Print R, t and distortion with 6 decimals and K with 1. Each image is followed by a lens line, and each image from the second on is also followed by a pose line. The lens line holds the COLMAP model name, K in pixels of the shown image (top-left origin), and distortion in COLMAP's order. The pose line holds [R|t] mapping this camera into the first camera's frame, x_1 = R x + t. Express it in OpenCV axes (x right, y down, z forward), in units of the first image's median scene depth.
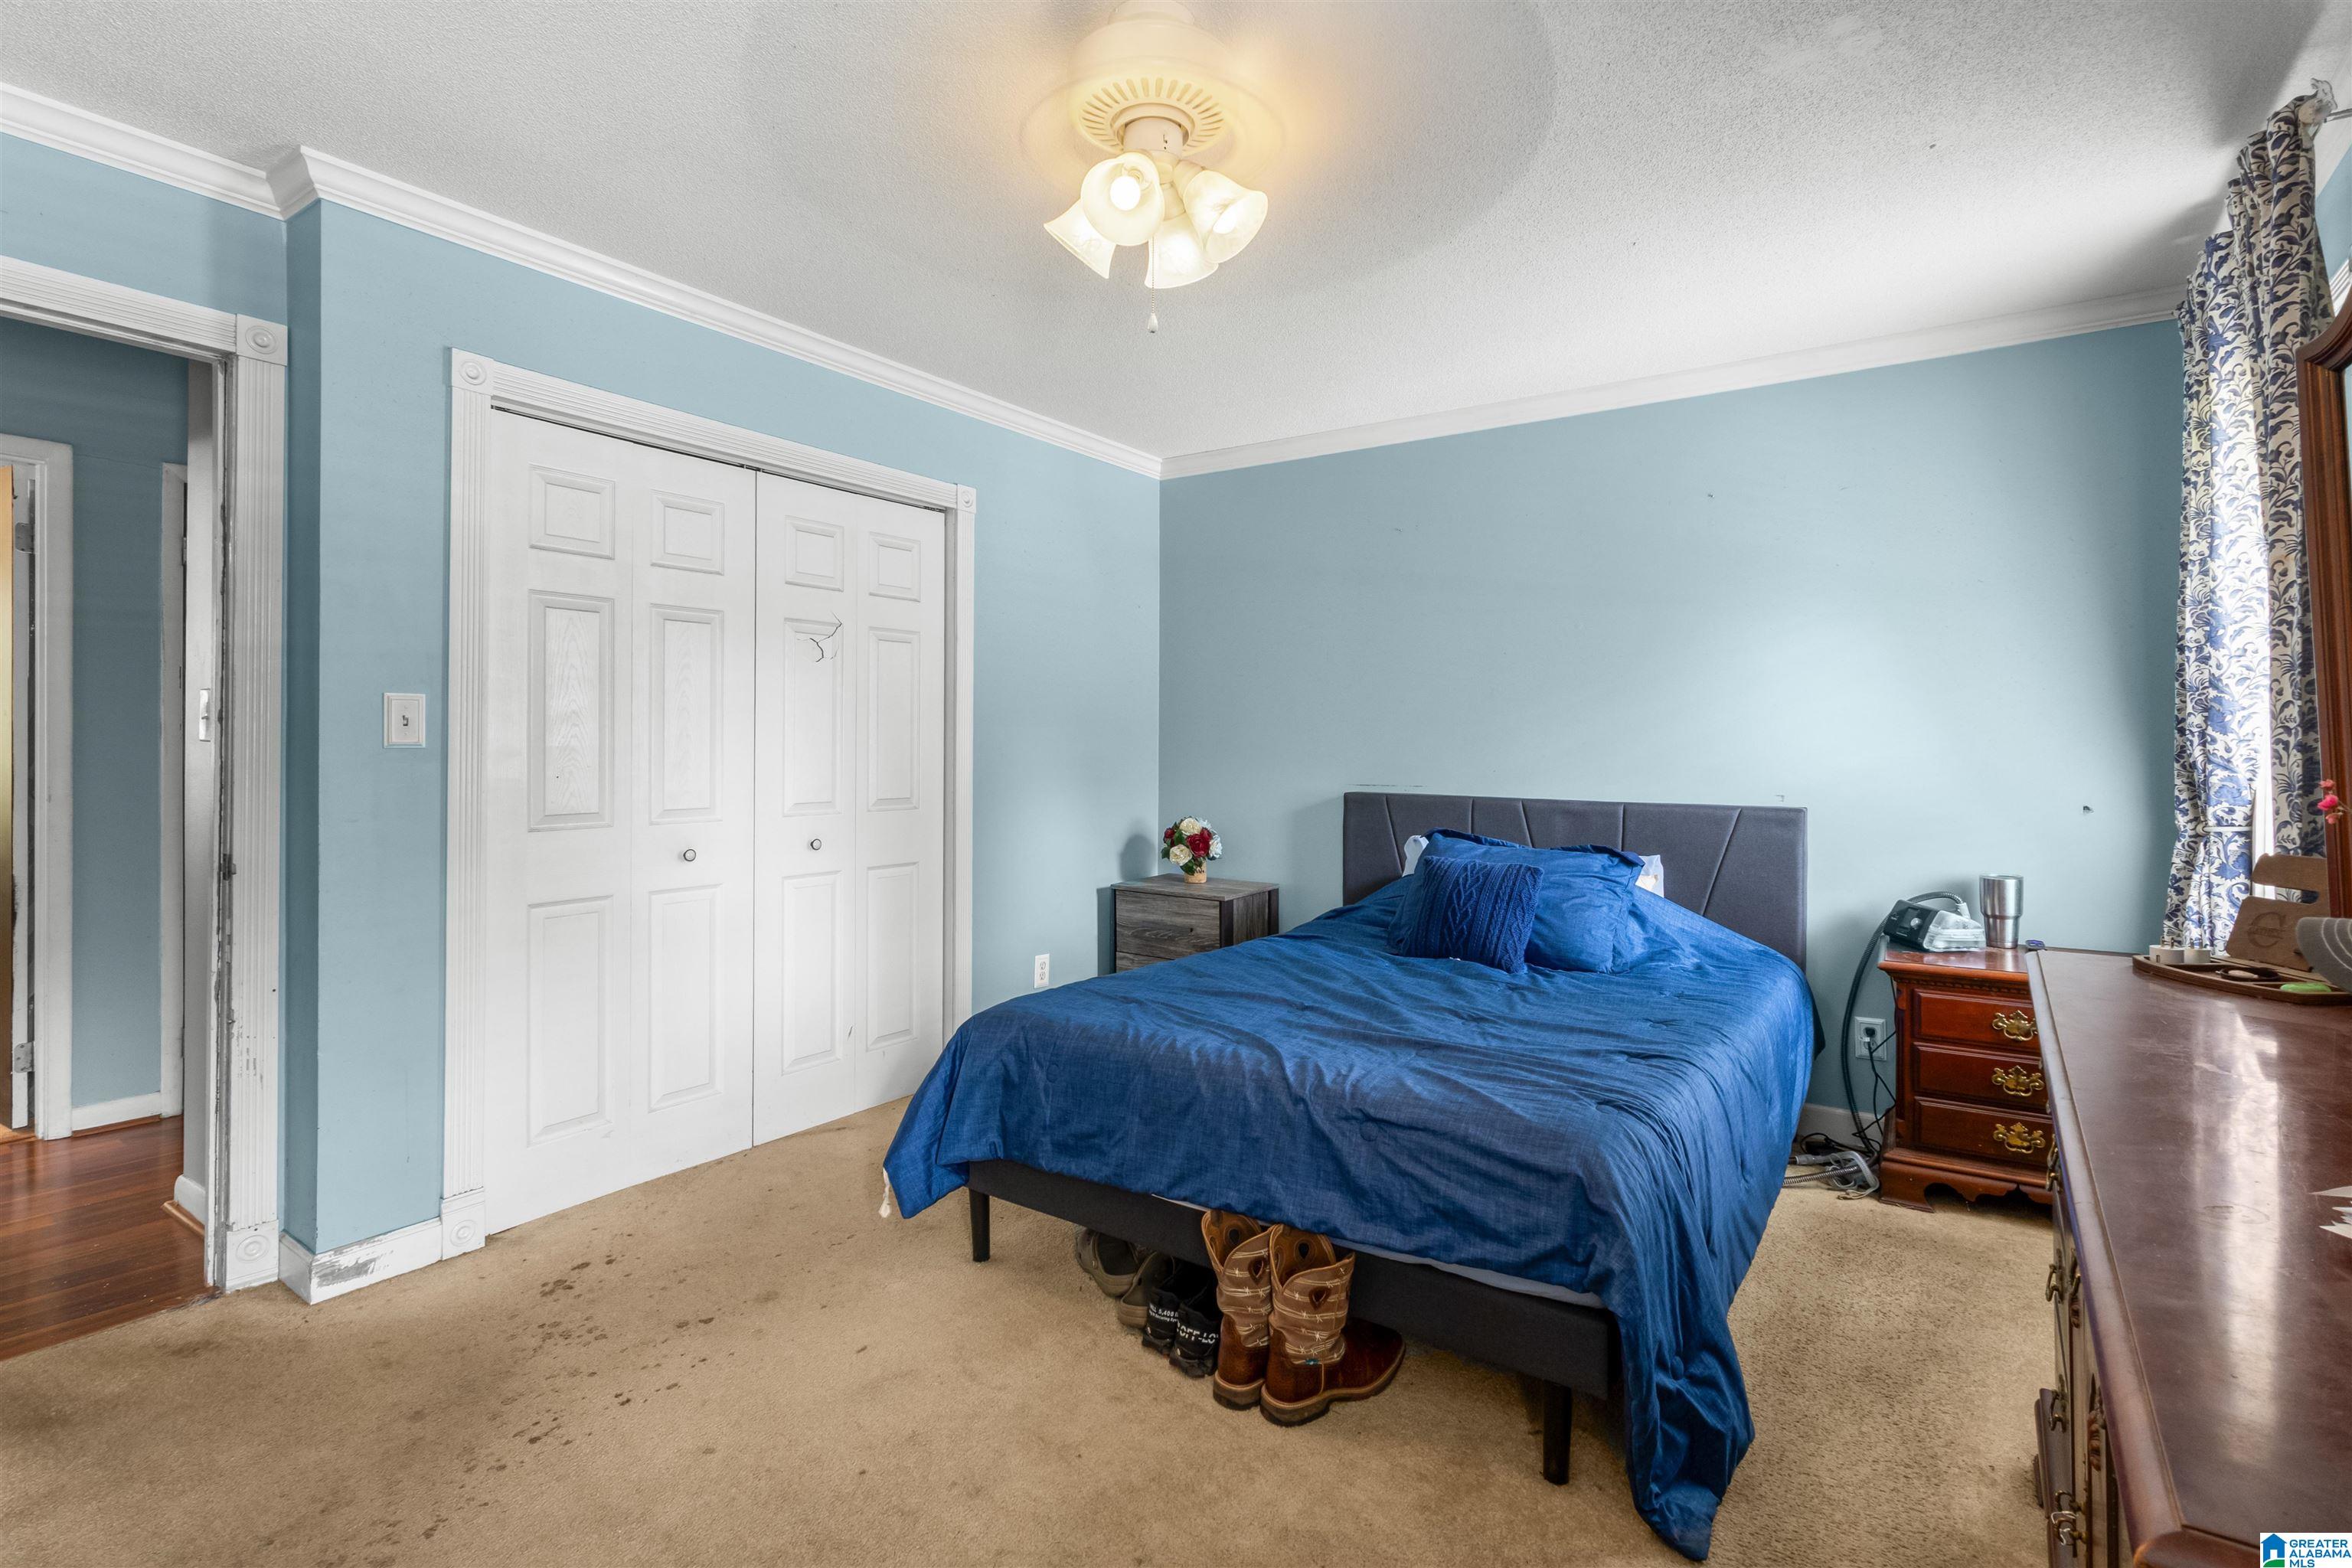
lens RADIAL K [[1118.4, 0, 1176.7], [0, 1118.4, 749.9], [0, 0, 1]] dist [0.000883, 0.000602]
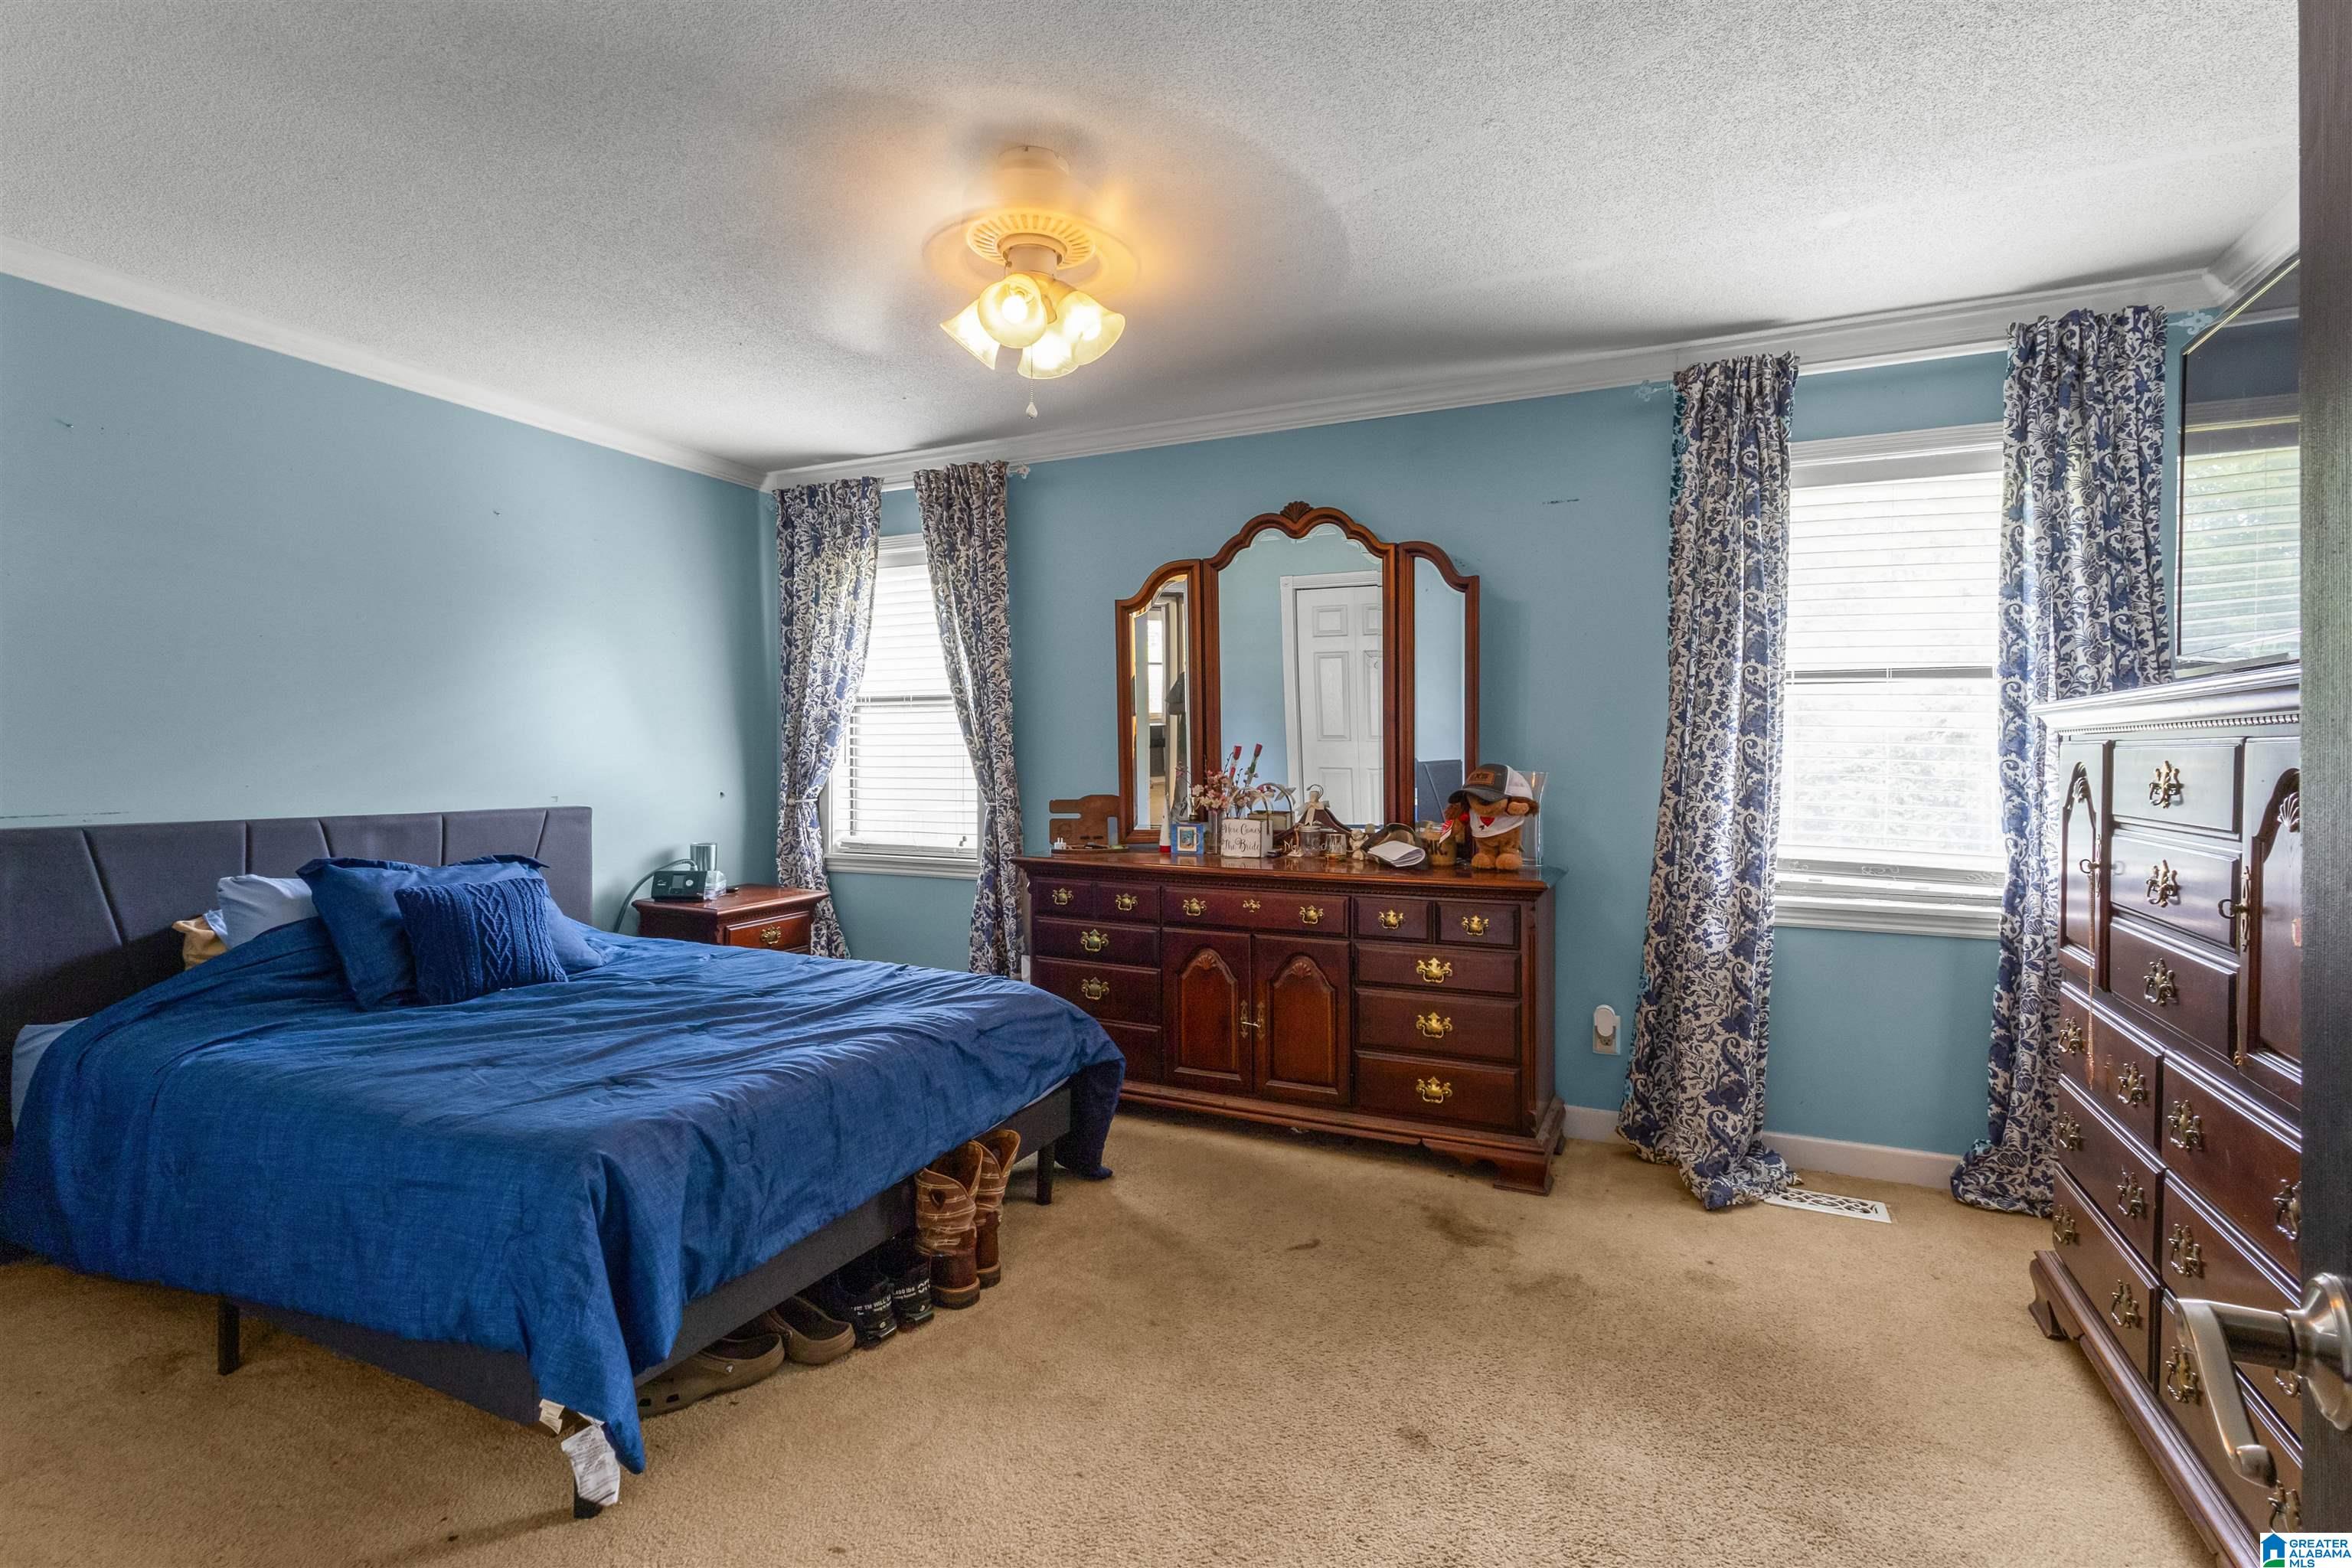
lens RADIAL K [[1118.4, 0, 1176.7], [0, 1118.4, 749.9], [0, 0, 1]] dist [0.000883, 0.000602]
pose [[-0.163505, -0.003843, 0.986535, -0.996713], [-0.002264, 0.999991, 0.003520, -0.017212], [-0.986540, -0.001658, -0.163512, 0.822832]]
